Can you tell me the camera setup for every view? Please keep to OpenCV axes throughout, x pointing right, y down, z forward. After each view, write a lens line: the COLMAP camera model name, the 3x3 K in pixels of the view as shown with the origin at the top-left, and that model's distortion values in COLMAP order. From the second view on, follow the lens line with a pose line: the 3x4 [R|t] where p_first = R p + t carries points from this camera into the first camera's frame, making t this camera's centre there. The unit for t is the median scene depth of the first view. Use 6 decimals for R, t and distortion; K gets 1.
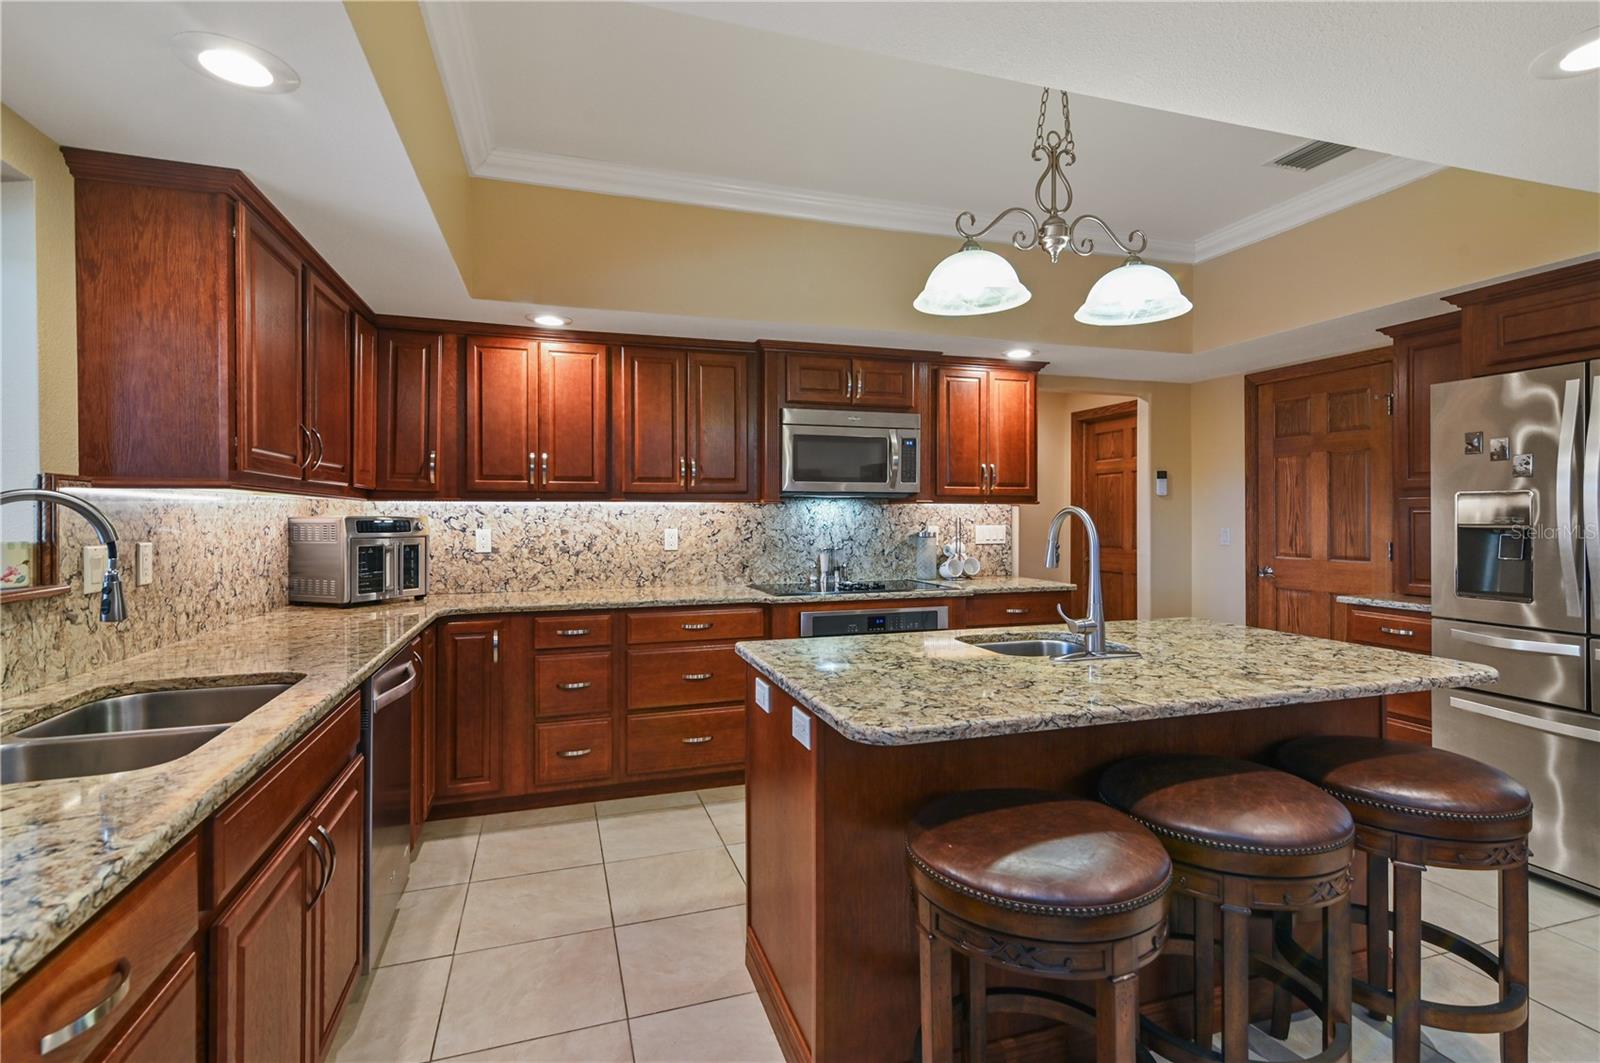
lens RADIAL K [[754.0, 0, 801.7], [0, 754.0, 520.7], [0, 0, 1]] dist [0.009817, 0.000406]
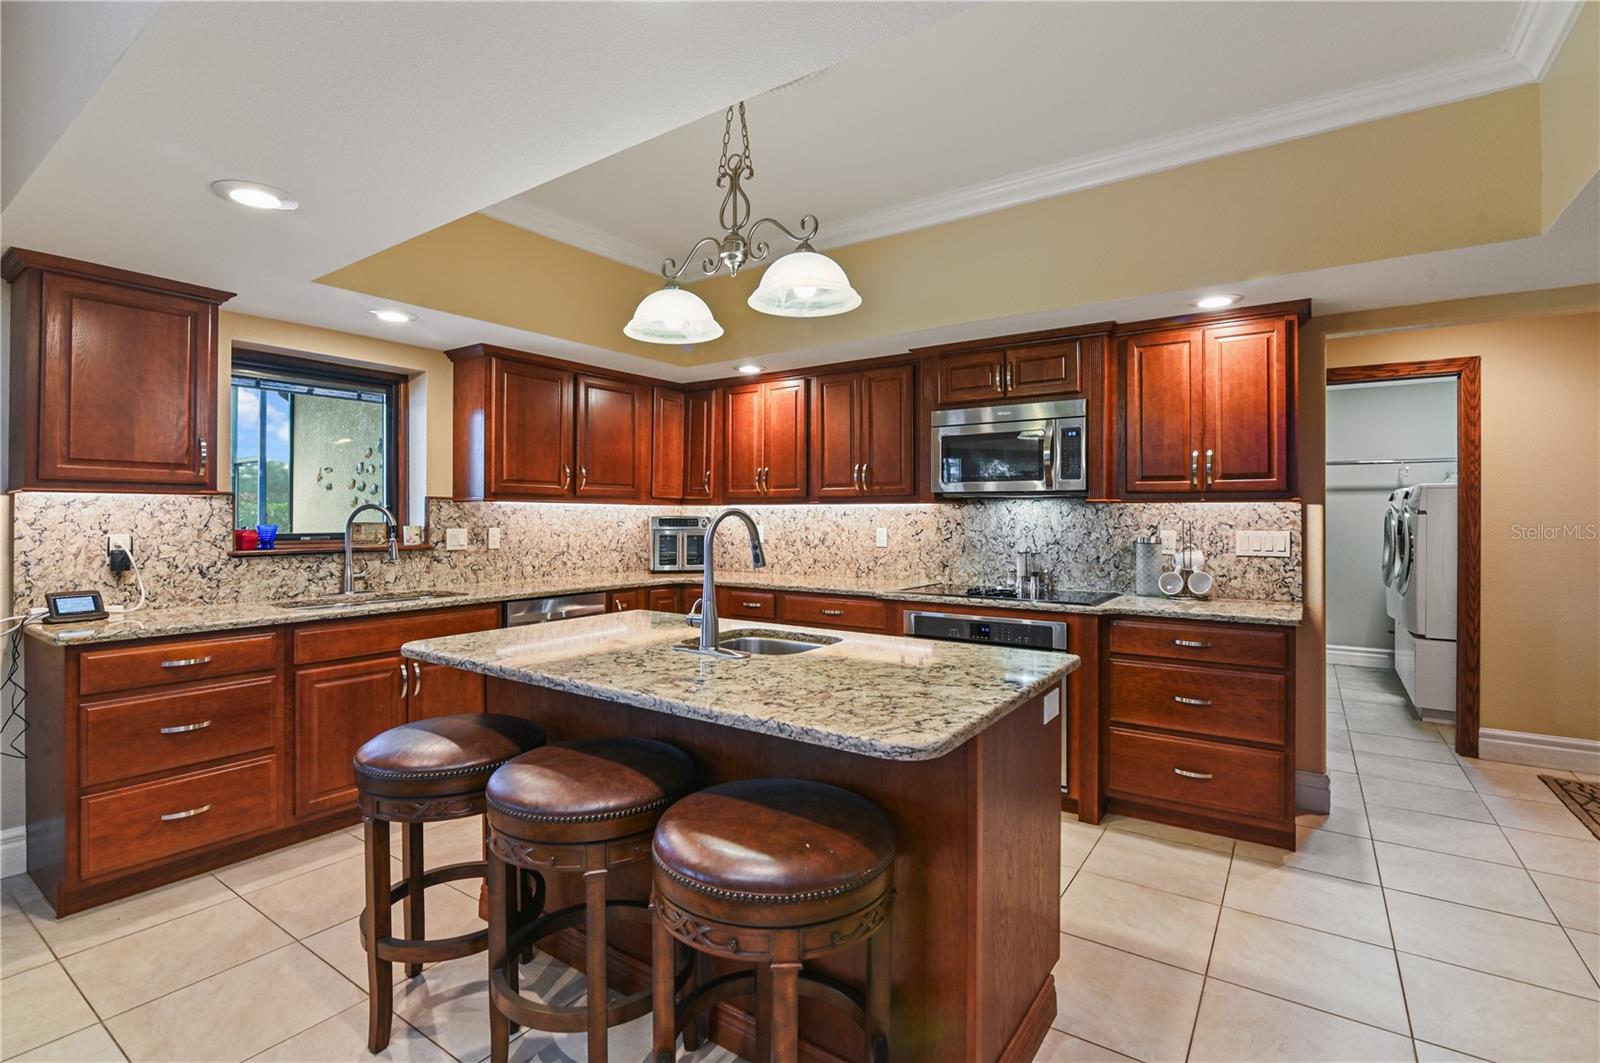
lens RADIAL K [[742.0, 0, 798.7], [0, 742.0, 516.9], [0, 0, 1]] dist [-0.016588, 0.001474]
pose [[0.604659, 0.004649, -0.796471, 0.648573], [-0.008811, 0.999961, -0.000852, -0.003642], [0.796436, 0.007532, 0.604676, 0.240503]]
